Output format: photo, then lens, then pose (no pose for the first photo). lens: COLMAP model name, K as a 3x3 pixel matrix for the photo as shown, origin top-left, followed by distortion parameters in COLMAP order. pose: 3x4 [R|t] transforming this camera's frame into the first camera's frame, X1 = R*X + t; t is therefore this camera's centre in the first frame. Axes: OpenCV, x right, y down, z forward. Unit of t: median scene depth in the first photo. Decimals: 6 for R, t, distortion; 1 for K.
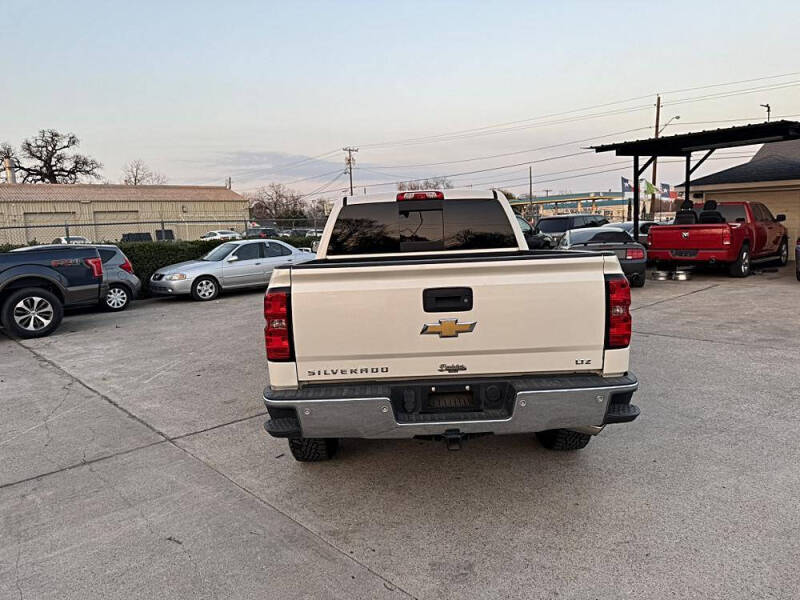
lens RADIAL K [[555.2, 0, 398.4], [0, 555.2, 297.9], [0, 0, 1]] dist [0.072708, -0.094719]
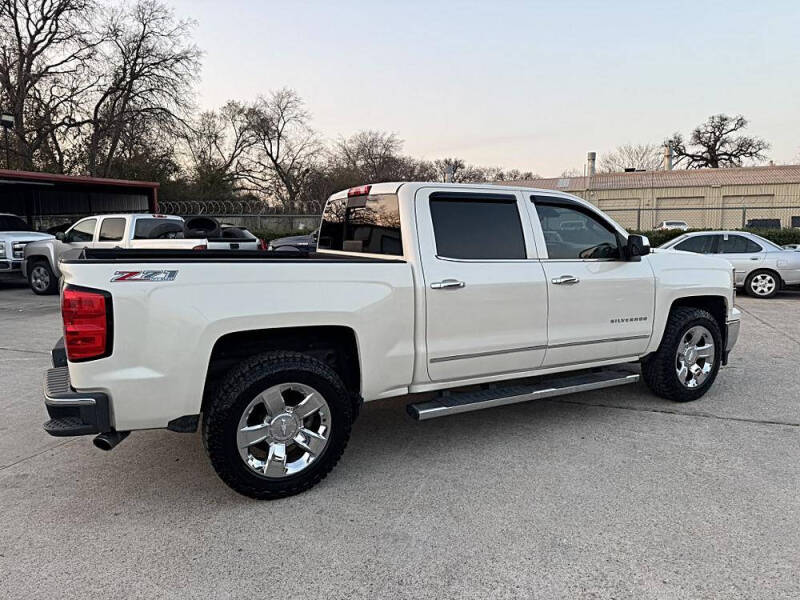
lens RADIAL K [[554.5, 0, 400.7], [0, 554.5, 301.9], [0, 0, 1]] dist [0.071822, -0.099689]
pose [[0.460297, 0.153064, -0.874470, 0.760365], [-0.121449, 0.986620, 0.108767, -0.093835], [0.879418, 0.056139, 0.472728, 0.536050]]
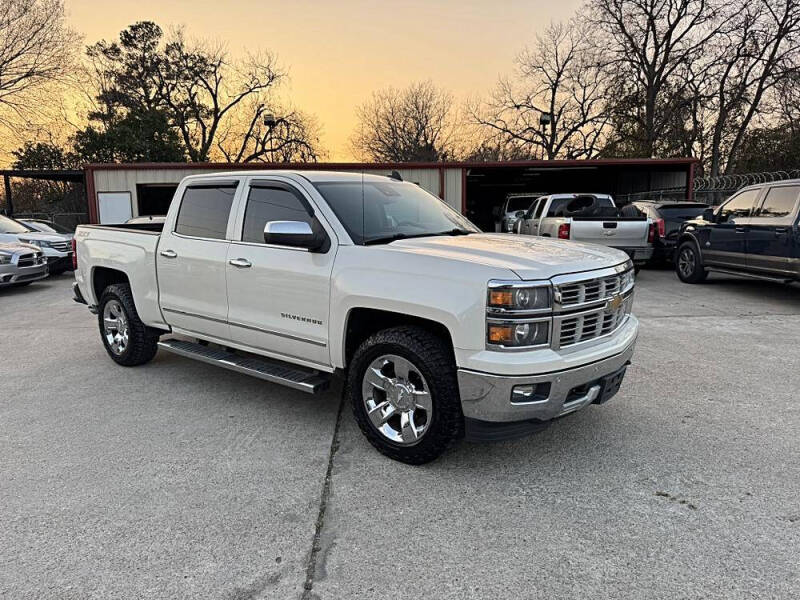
lens RADIAL K [[555.2, 0, 398.4], [0, 555.2, 297.9], [0, 0, 1]] dist [0.072708, -0.094719]
pose [[-0.640669, 0.164892, -0.749903, 0.650681], [-0.058716, 0.963287, 0.261975, -0.234141], [0.765569, 0.211870, -0.607466, 1.712420]]
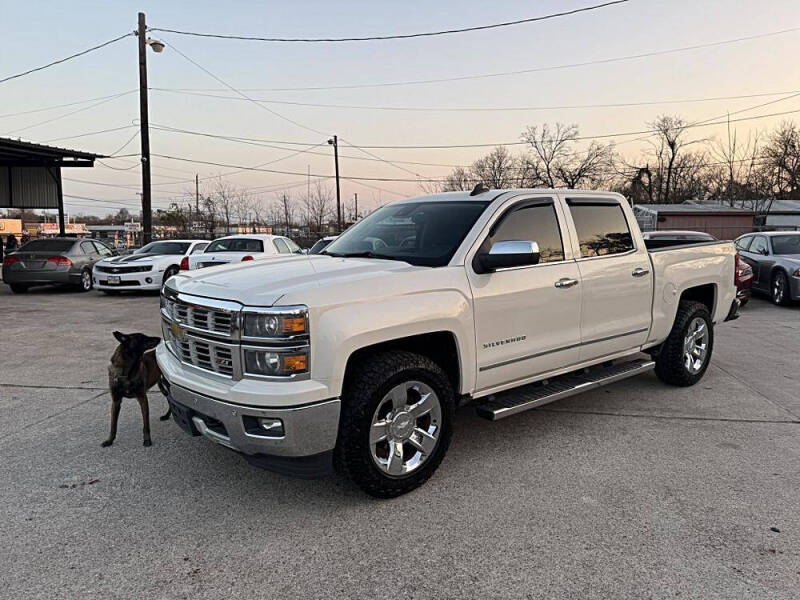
lens RADIAL K [[556.2, 0, 403.8], [0, 556.2, 303.6], [0, 0, 1]] dist [0.089662, -0.127526]
pose [[-0.604479, -0.061682, 0.794230, -0.601555], [0.127363, 0.976690, 0.172786, -0.180557], [-0.786374, 0.205601, -0.582533, 1.674496]]
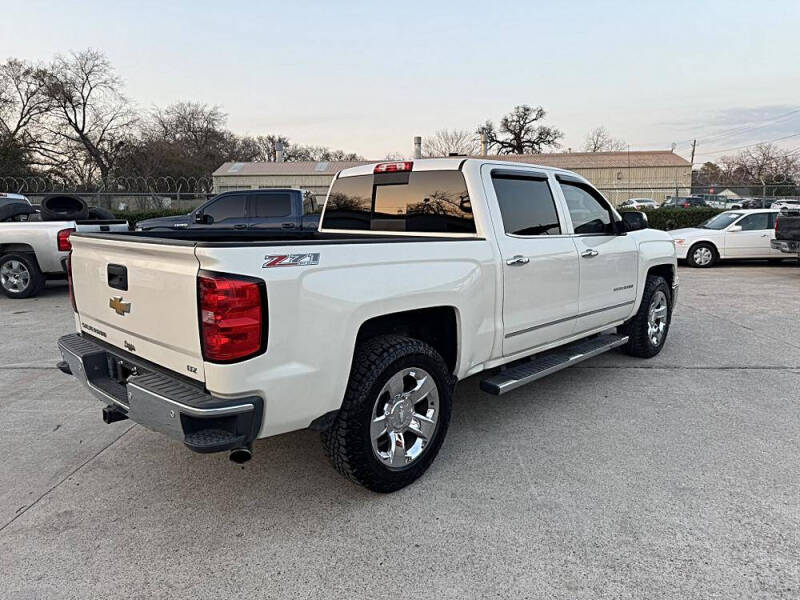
lens RADIAL K [[555.5, 0, 402.2], [0, 555.5, 298.7], [0, 0, 1]] dist [0.080362, -0.115163]
pose [[0.710898, 0.146120, -0.687948, 0.581186], [-0.104874, 0.989267, 0.101748, -0.057883], [0.695431, -0.000184, 0.718592, 0.313691]]
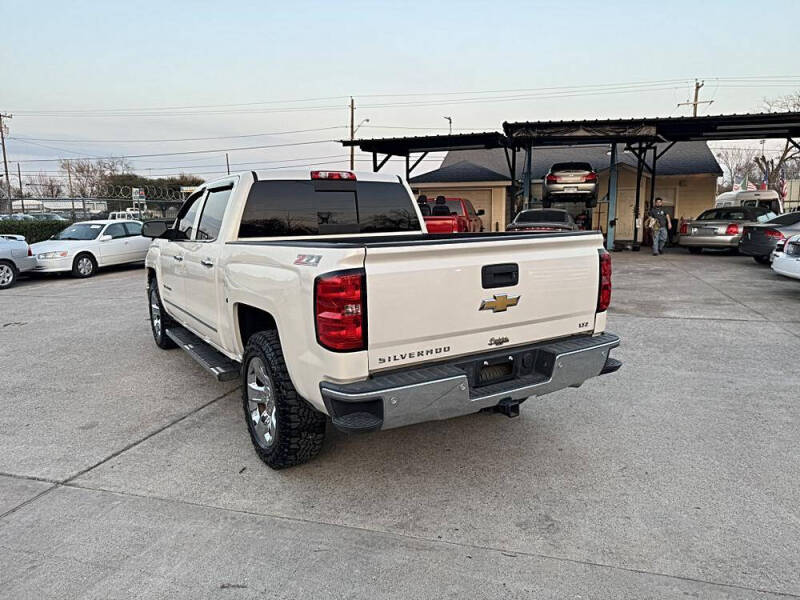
lens RADIAL K [[558.2, 0, 399.5], [0, 558.2, 299.8], [0, 0, 1]] dist [0.077611, -0.106879]
pose [[0.859558, -0.055632, 0.508001, -0.306269], [0.045406, 0.998439, 0.032511, 0.002943], [-0.509017, -0.004879, 0.860743, 0.095184]]
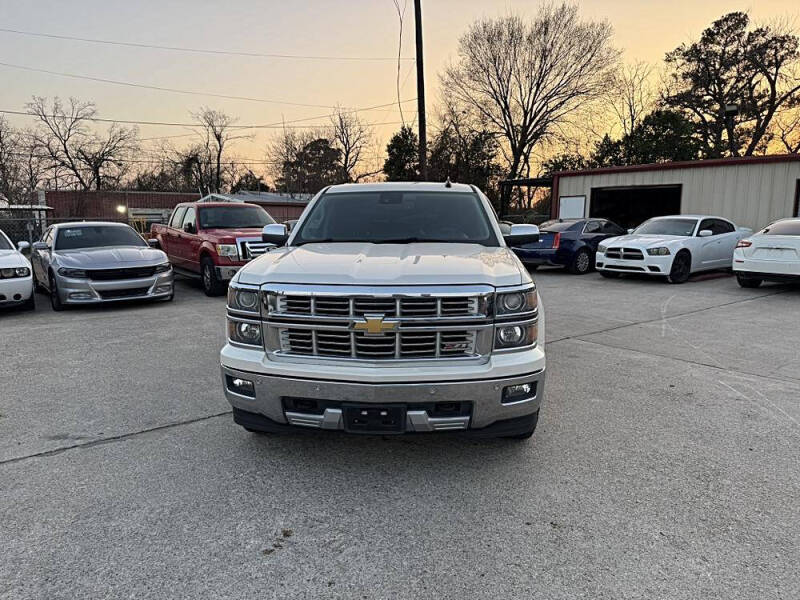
lens RADIAL K [[561.1, 0, 401.0], [0, 561.1, 297.0], [0, 0, 1]] dist [0.061786, -0.089942]
pose [[-0.994372, 0.028851, 0.101945, -0.062995], [0.054592, 0.964164, 0.259630, -0.248611], [-0.090801, 0.263734, -0.960312, 2.038053]]
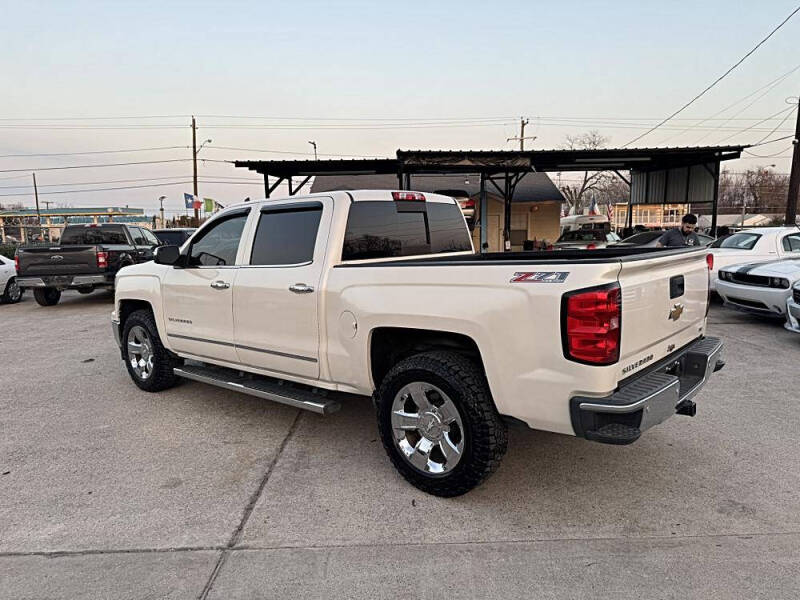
lens RADIAL K [[561.1, 0, 401.0], [0, 561.1, 297.0], [0, 0, 1]] dist [0.061786, -0.089942]
pose [[0.674388, -0.062315, 0.735743, -0.576941], [0.087595, 0.996148, 0.004080, -0.015222], [-0.733163, 0.061696, 0.677249, 0.313091]]
